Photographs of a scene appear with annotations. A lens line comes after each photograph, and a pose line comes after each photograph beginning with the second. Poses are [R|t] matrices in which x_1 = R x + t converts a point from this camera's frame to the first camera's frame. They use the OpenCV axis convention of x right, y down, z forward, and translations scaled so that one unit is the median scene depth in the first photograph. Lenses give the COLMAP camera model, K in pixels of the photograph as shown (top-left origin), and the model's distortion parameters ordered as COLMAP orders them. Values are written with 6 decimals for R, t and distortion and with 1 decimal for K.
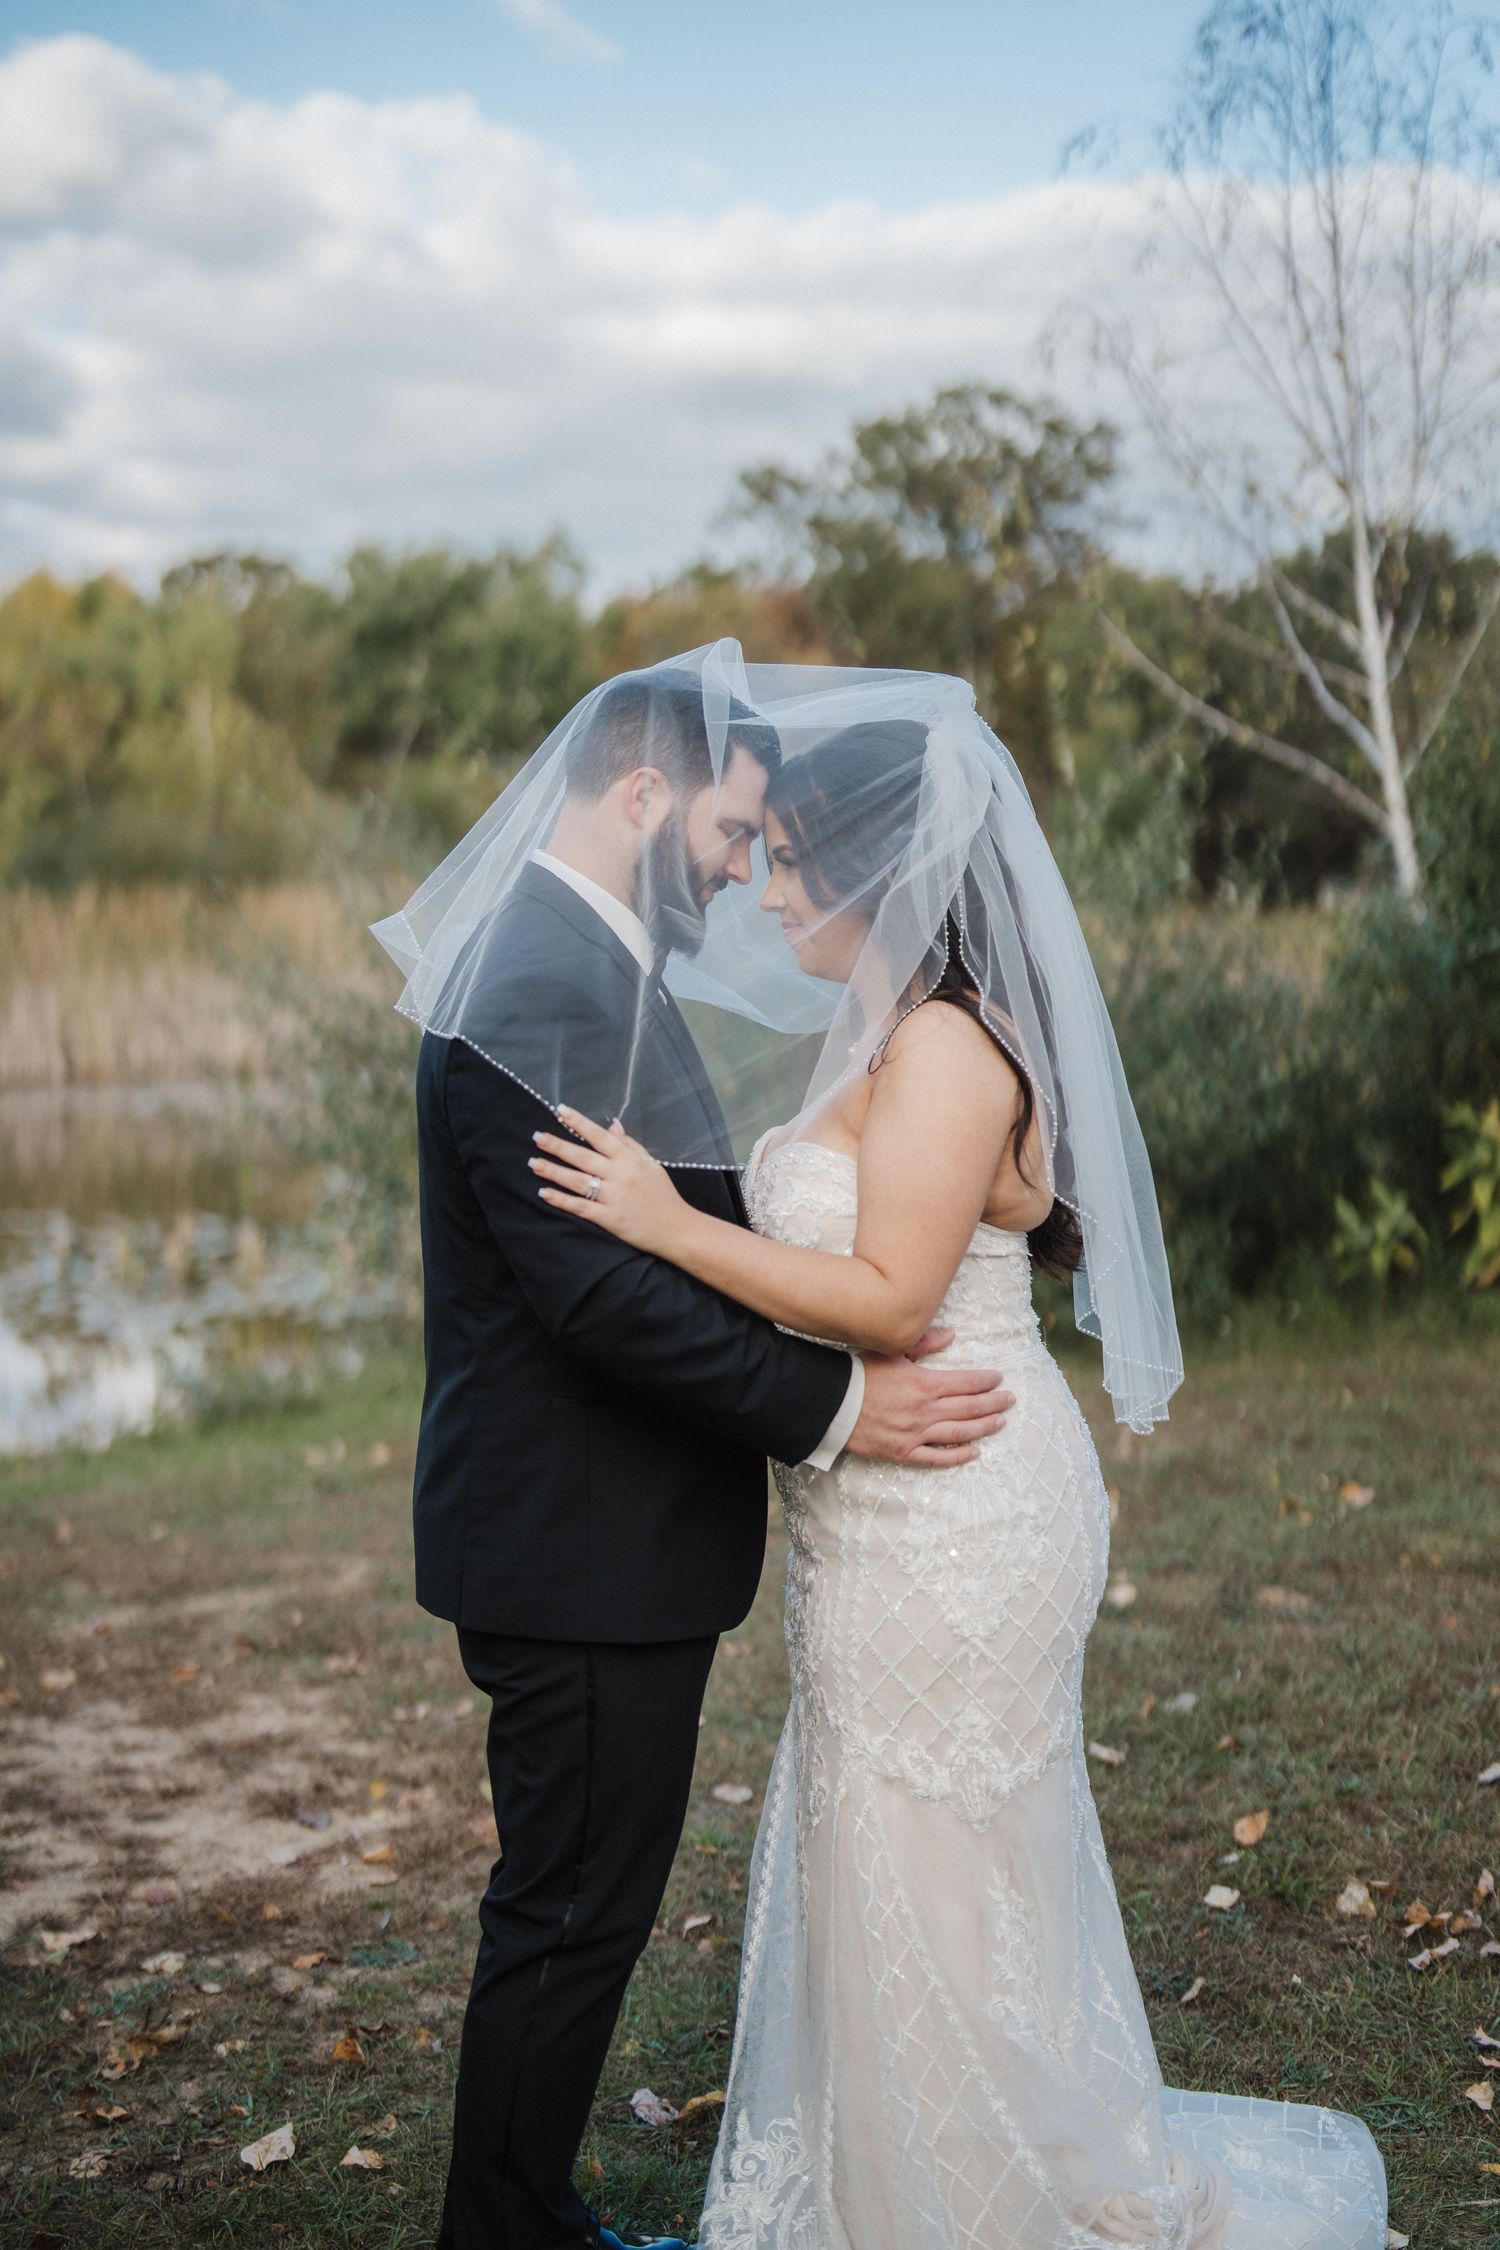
lens RADIAL K [[3089.3, 0, 750.0], [0, 3089.3, 1125.0], [0, 0, 1]] dist [-0.199858, 1.144552]
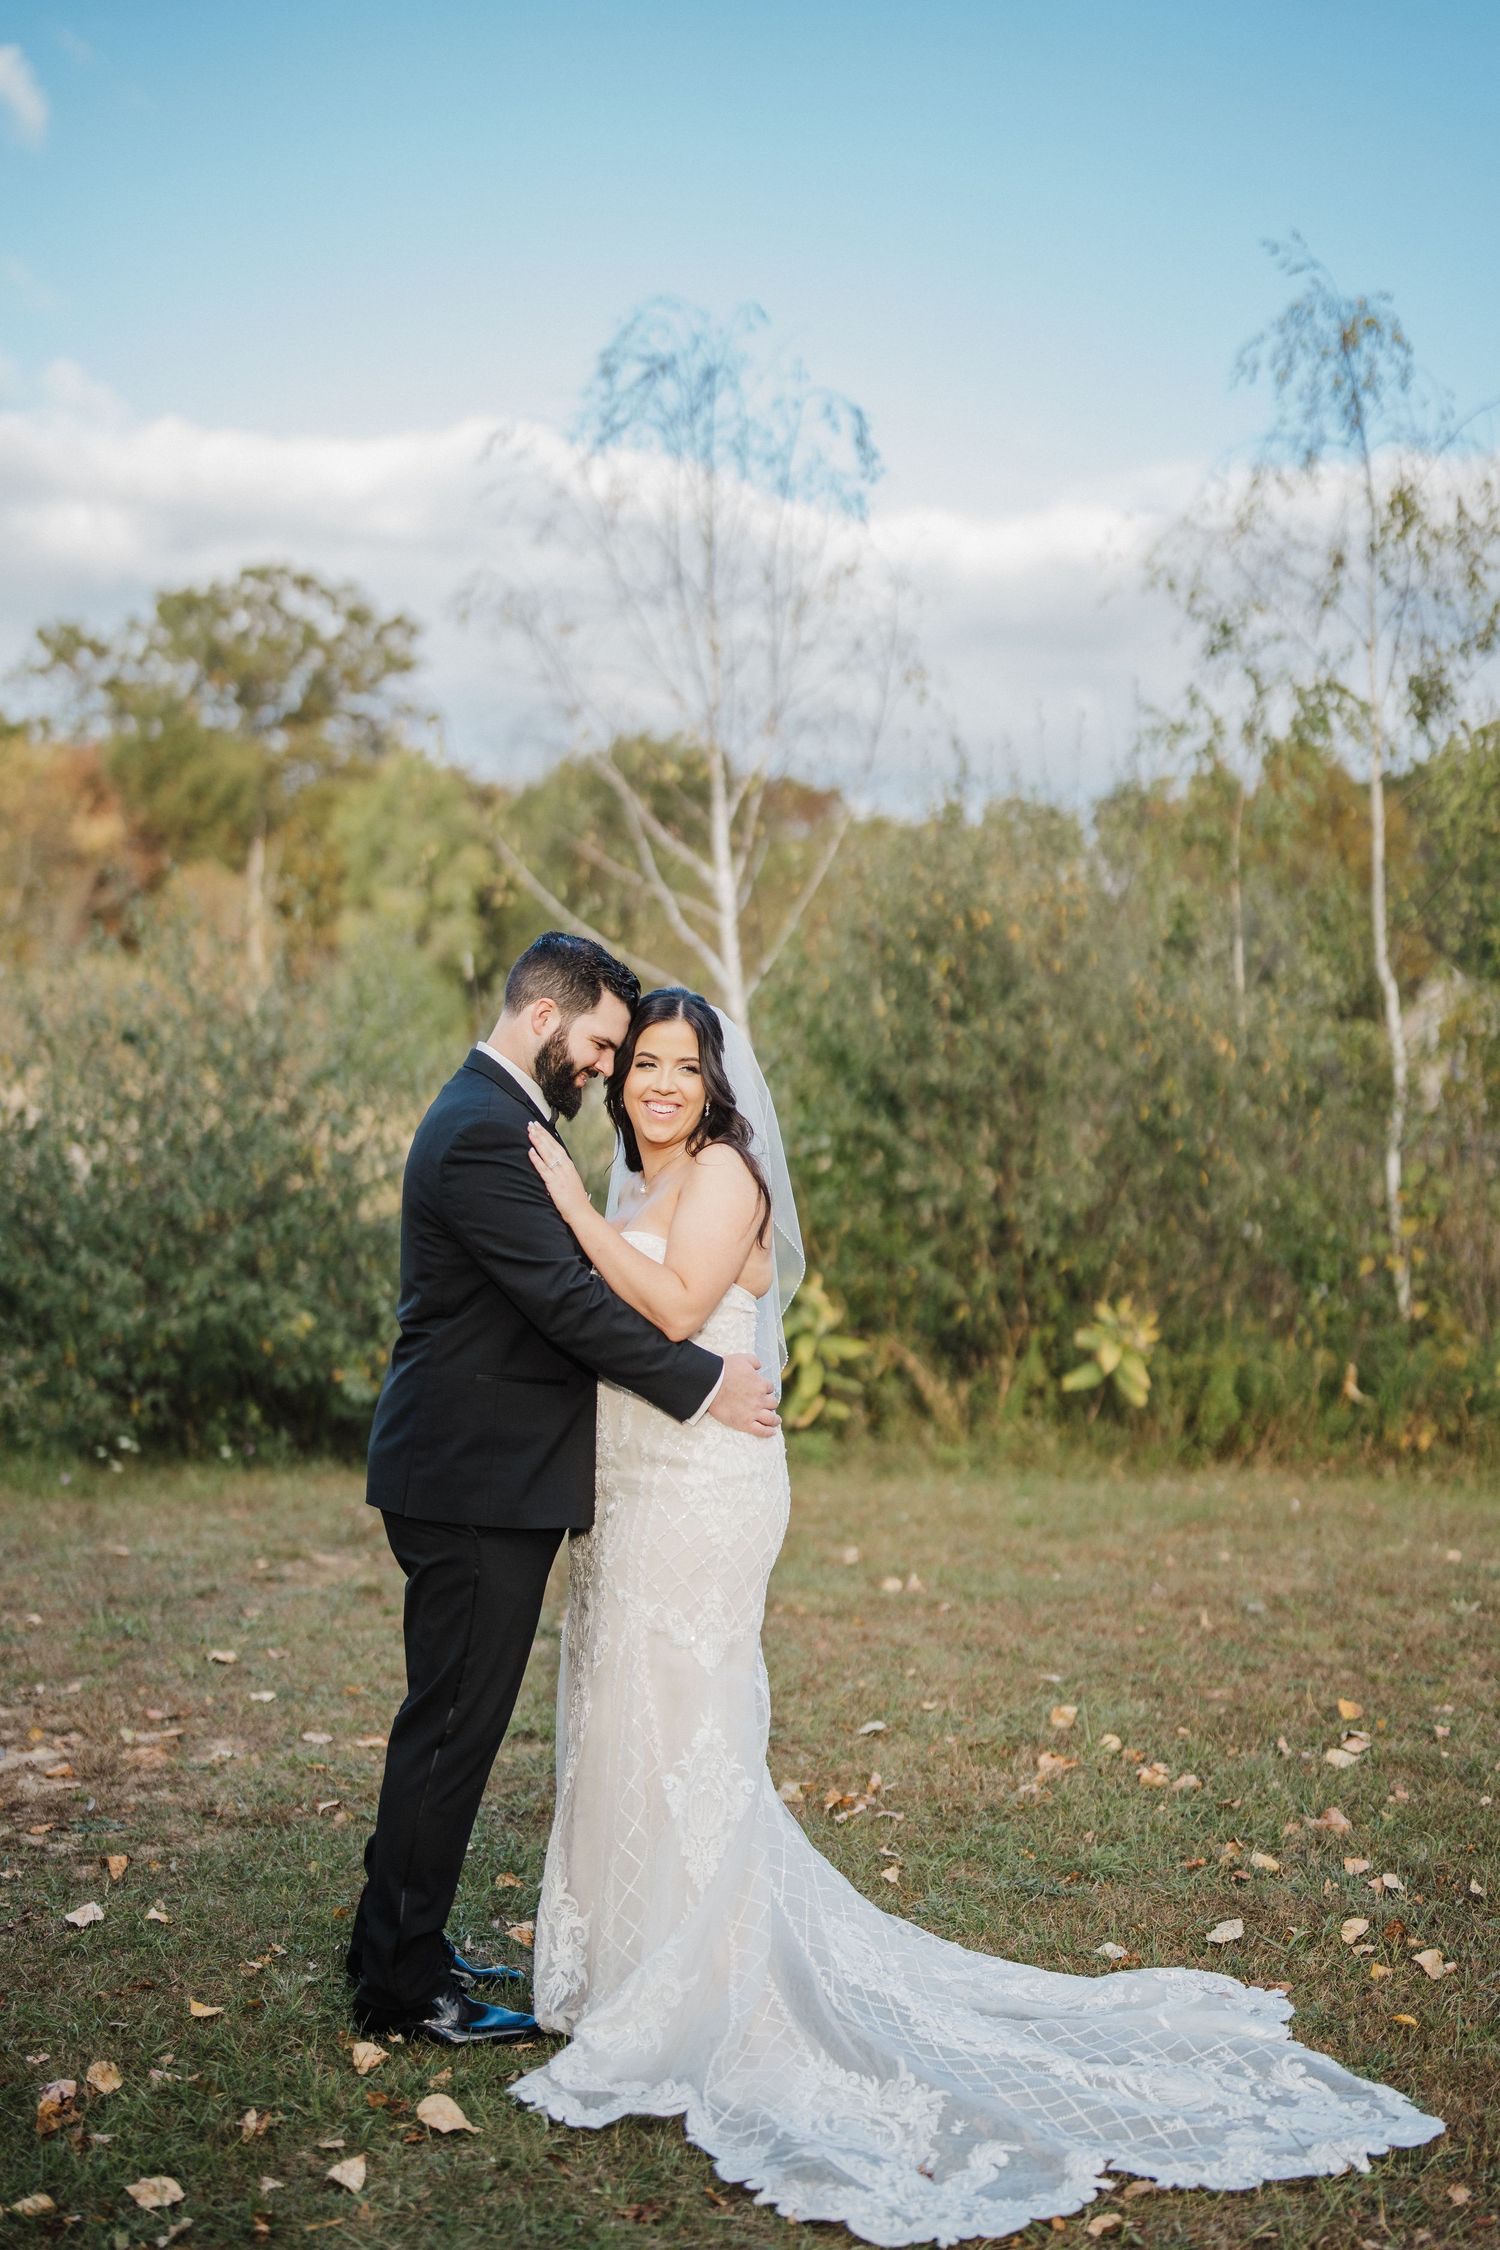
lens RADIAL K [[3078.3, 0, 787.1], [0, 3078.3, 1175.0], [0, 0, 1]] dist [-0.165582, 0.624400]
pose [[0.965660, 0.062313, 0.252227, -0.115973], [-0.051533, 0.997462, -0.049128, 0.020430], [-0.254649, 0.034443, 0.966420, -0.253864]]
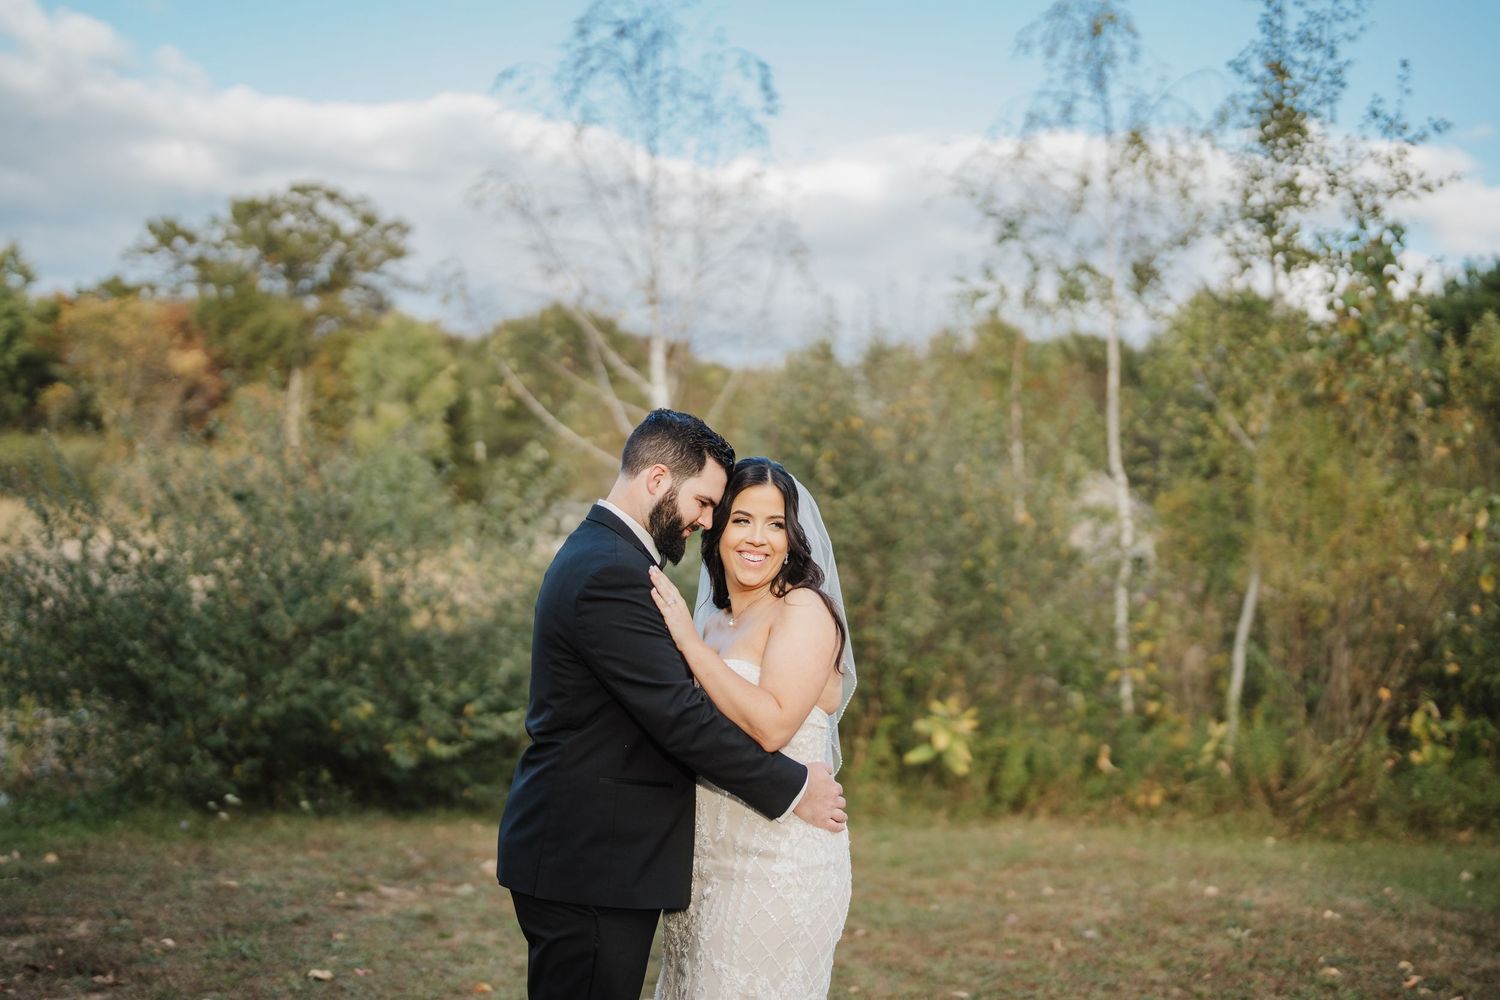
lens RADIAL K [[2059.5, 0, 750.0], [0, 2059.5, 500.0], [0, 0, 1]] dist [-0.199858, 1.144552]
pose [[0.950409, 0.090555, 0.297527, -0.136749], [-0.062846, 0.992856, -0.101432, 0.014357], [-0.304586, 0.077703, 0.949310, -0.112854]]
